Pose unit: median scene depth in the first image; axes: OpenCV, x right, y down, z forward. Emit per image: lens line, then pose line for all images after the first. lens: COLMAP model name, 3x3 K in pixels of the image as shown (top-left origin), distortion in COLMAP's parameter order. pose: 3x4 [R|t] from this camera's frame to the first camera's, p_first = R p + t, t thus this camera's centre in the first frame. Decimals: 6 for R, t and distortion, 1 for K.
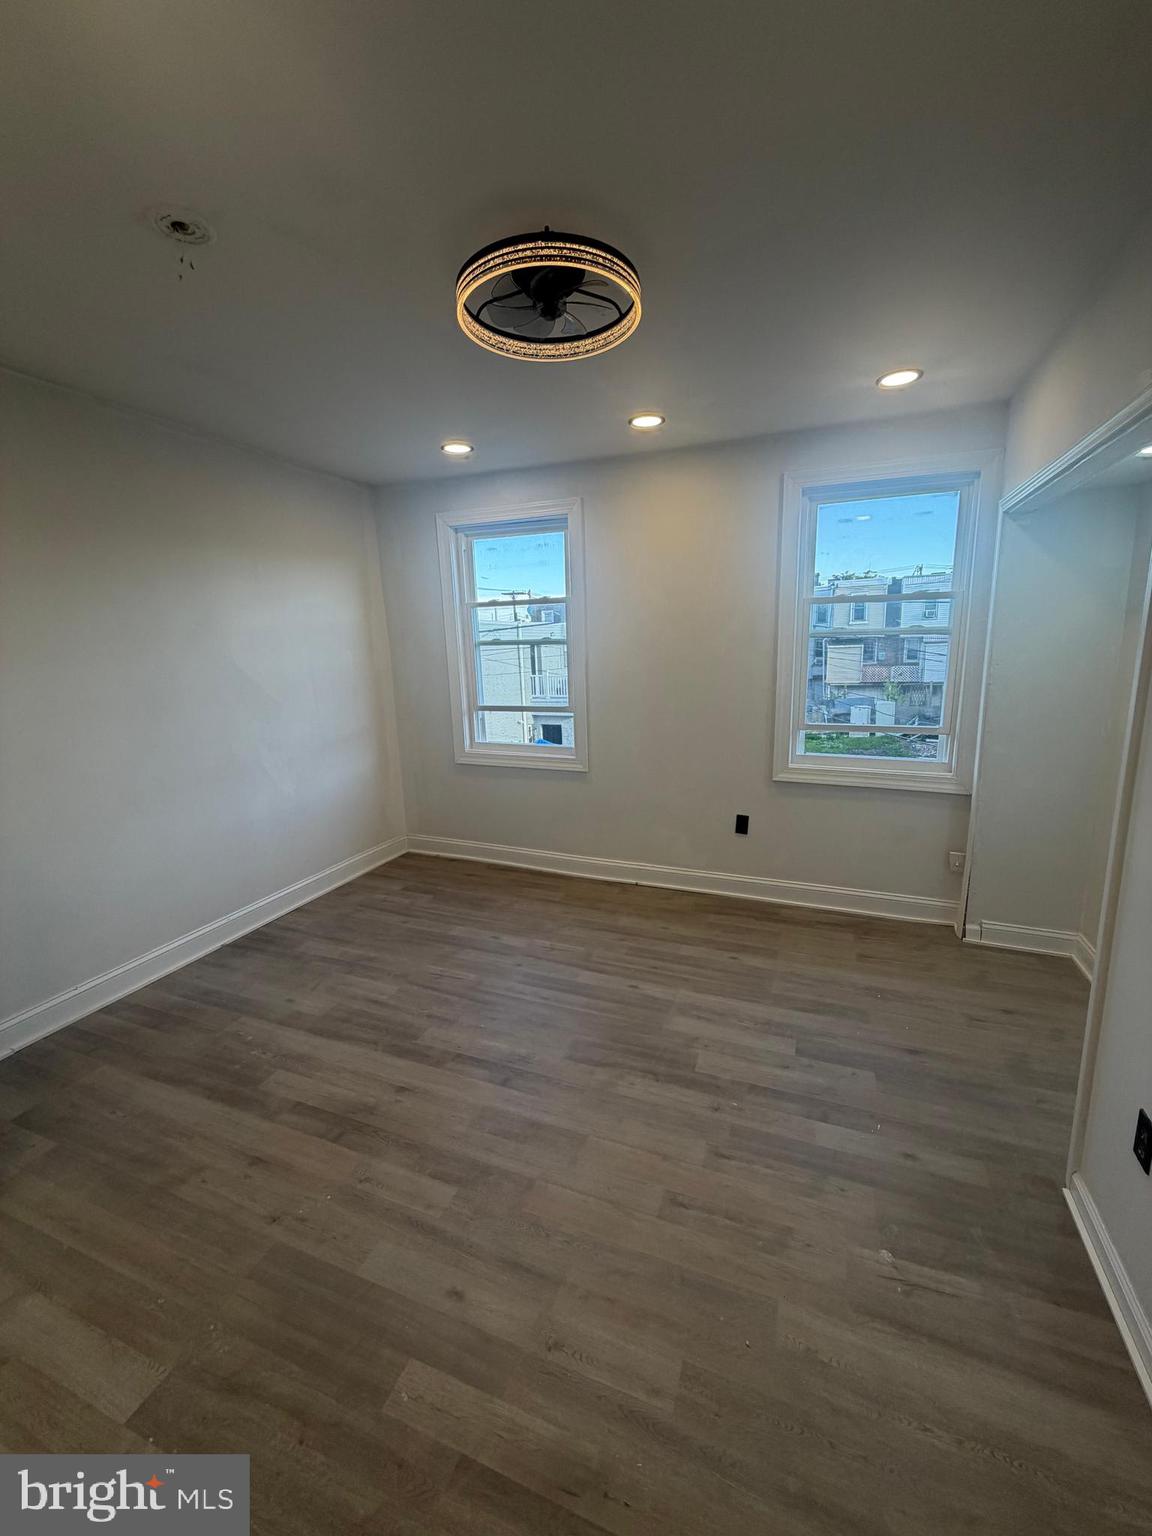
lens RADIAL K [[612.6, 0, 576.0], [0, 612.6, 762.6], [0, 0, 1]] dist [0.001333, 0.000357]
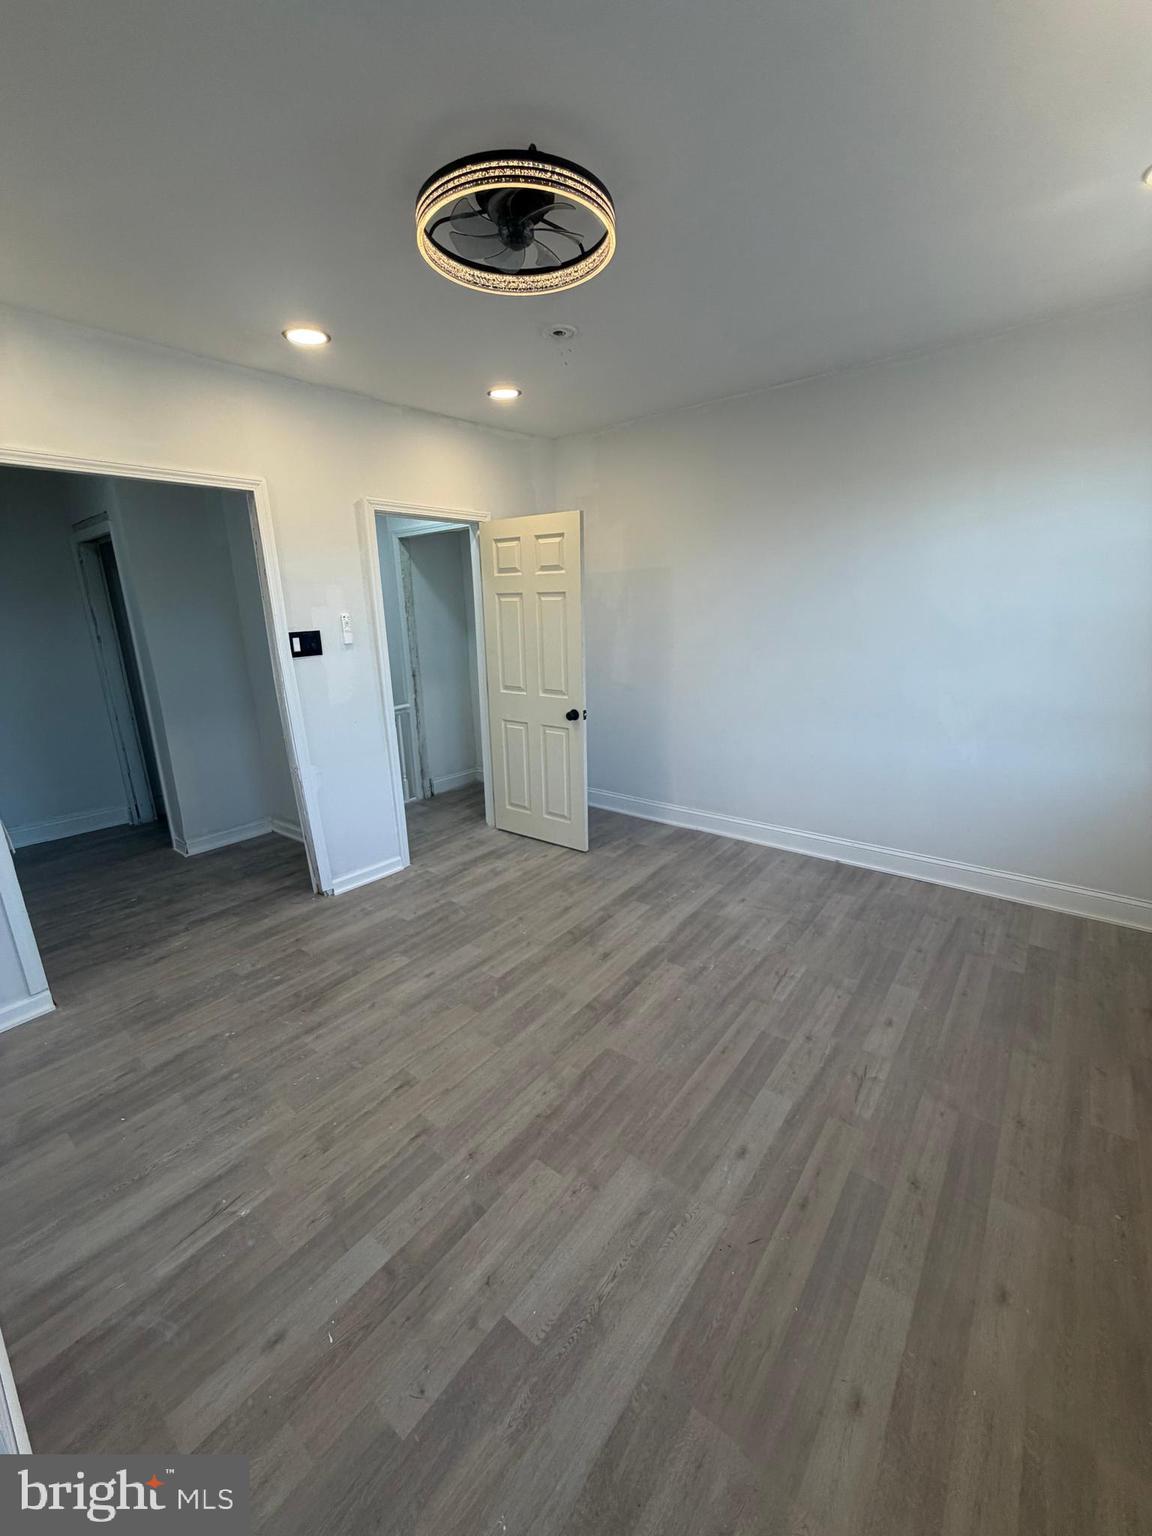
lens RADIAL K [[612.6, 0, 576.0], [0, 612.6, 762.6], [0, 0, 1]] dist [0.001333, 0.000357]
pose [[-0.295158, 0.274328, -0.915219, 0.677667], [-0.143064, 0.934406, 0.326218, -0.208010], [0.944677, 0.227220, -0.236551, 1.002337]]
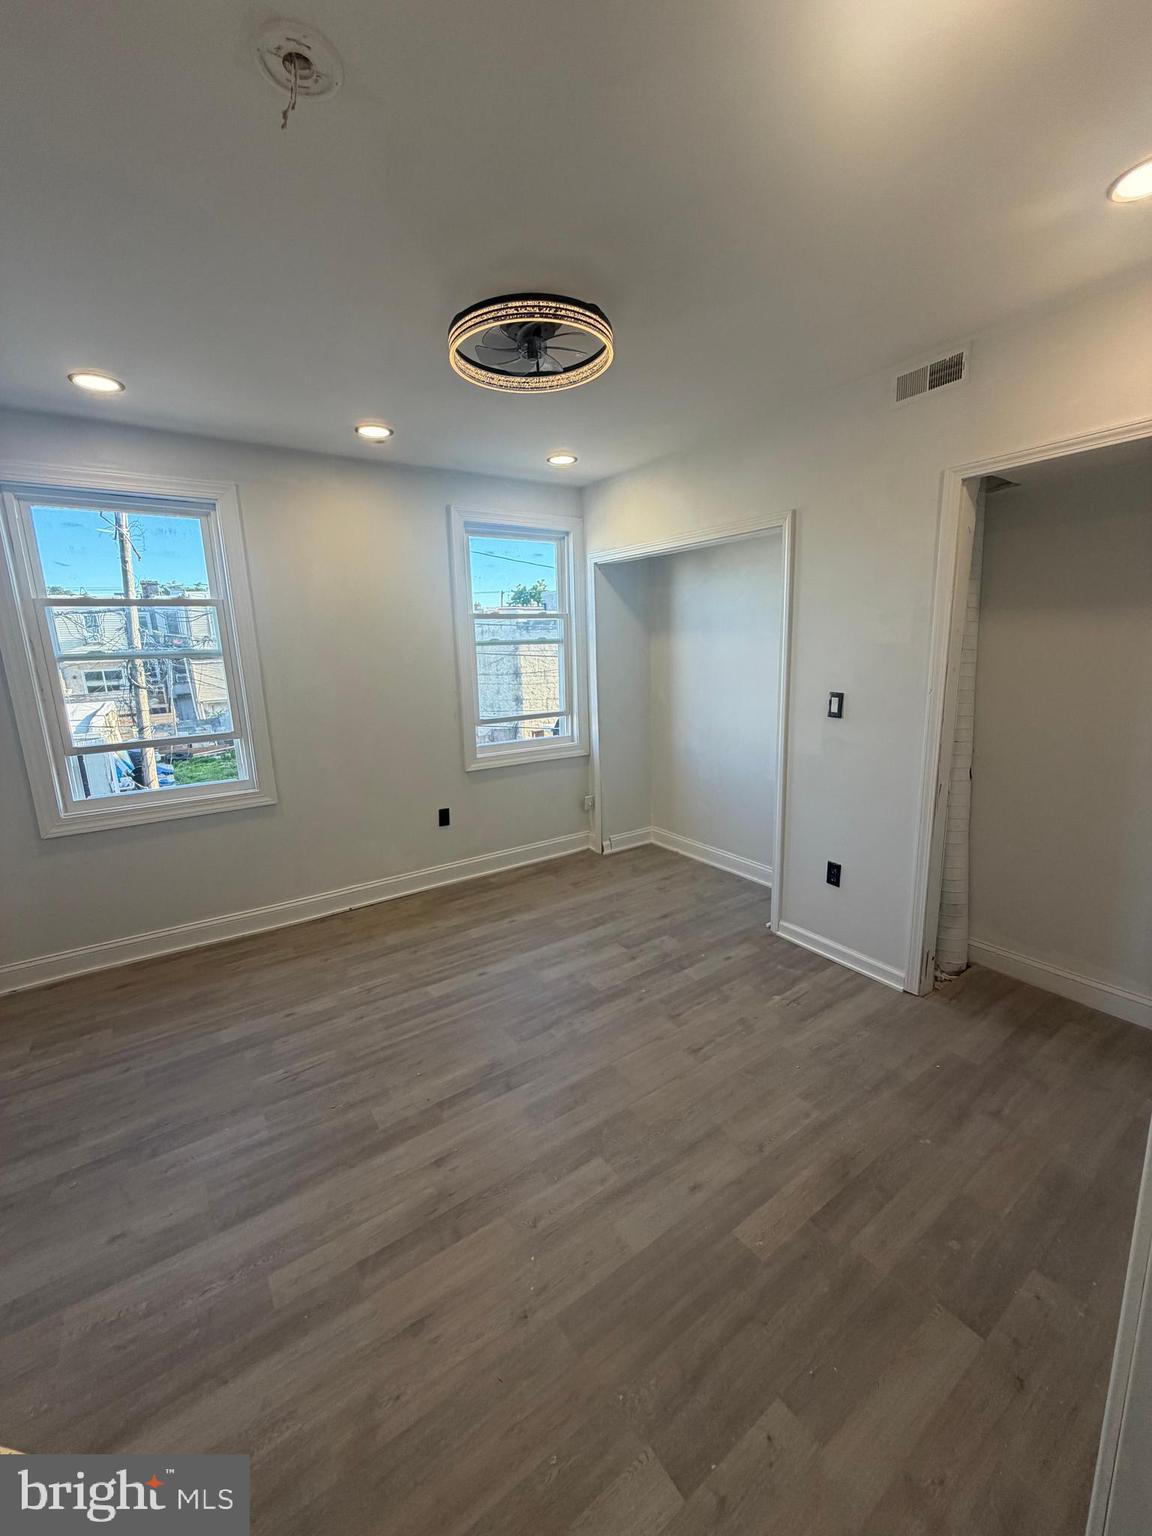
lens RADIAL K [[612.6, 0, 576.0], [0, 612.6, 762.6], [0, 0, 1]] dist [0.001333, 0.000357]
pose [[0.555101, -0.156722, 0.816885, -0.698521], [0.174697, 0.982151, 0.069716, -0.044246], [-0.813230, 0.104008, 0.572572, 0.248462]]
